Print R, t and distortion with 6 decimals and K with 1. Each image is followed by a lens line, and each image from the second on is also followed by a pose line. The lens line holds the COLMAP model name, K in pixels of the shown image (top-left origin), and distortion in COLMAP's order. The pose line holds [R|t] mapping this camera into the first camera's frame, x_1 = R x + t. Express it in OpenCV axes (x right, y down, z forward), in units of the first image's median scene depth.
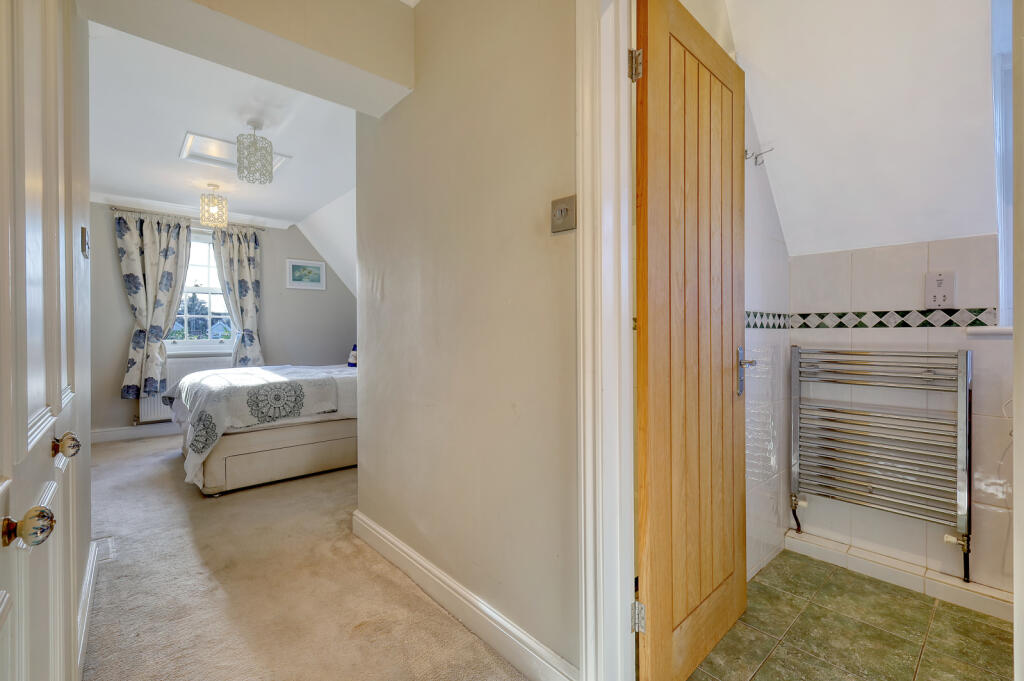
lens RADIAL K [[439.2, 0, 513.8], [0, 439.2, 330.6], [0, 0, 1]] dist [-0.000734, -0.000373]
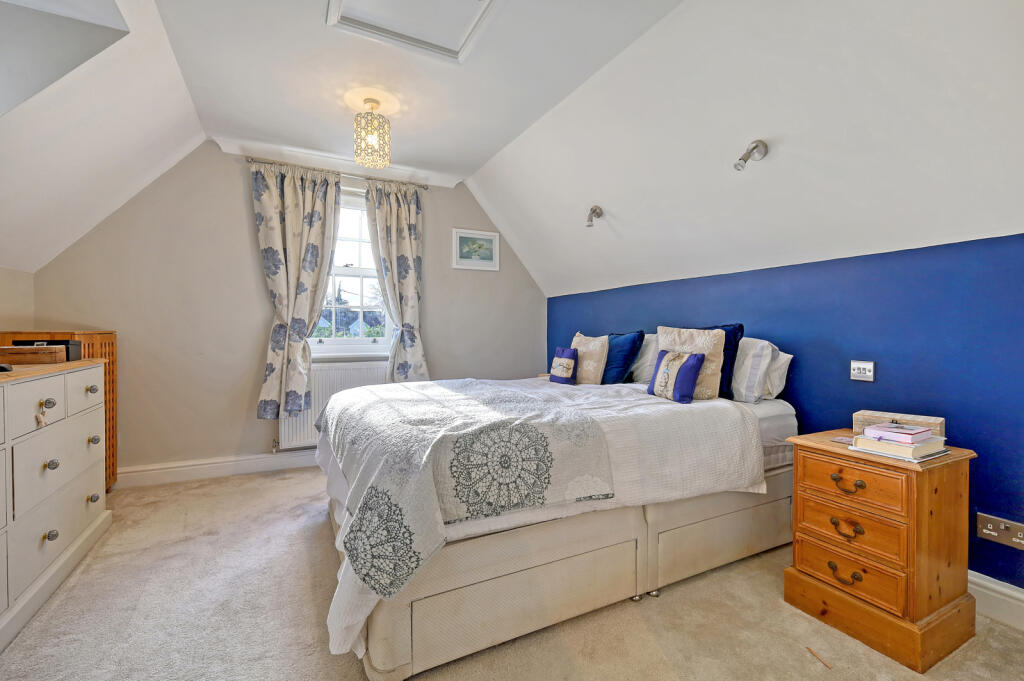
lens RADIAL K [[441.0, 0, 511.8], [0, 441.0, 326.0], [0, 0, 1]] dist [-0.003086, -0.000602]
pose [[0.967943, -0.001275, -0.251168, -0.282299], [-0.000486, 0.999976, -0.006949, 0.005737], [0.251171, 0.006849, 0.967919, 0.372225]]
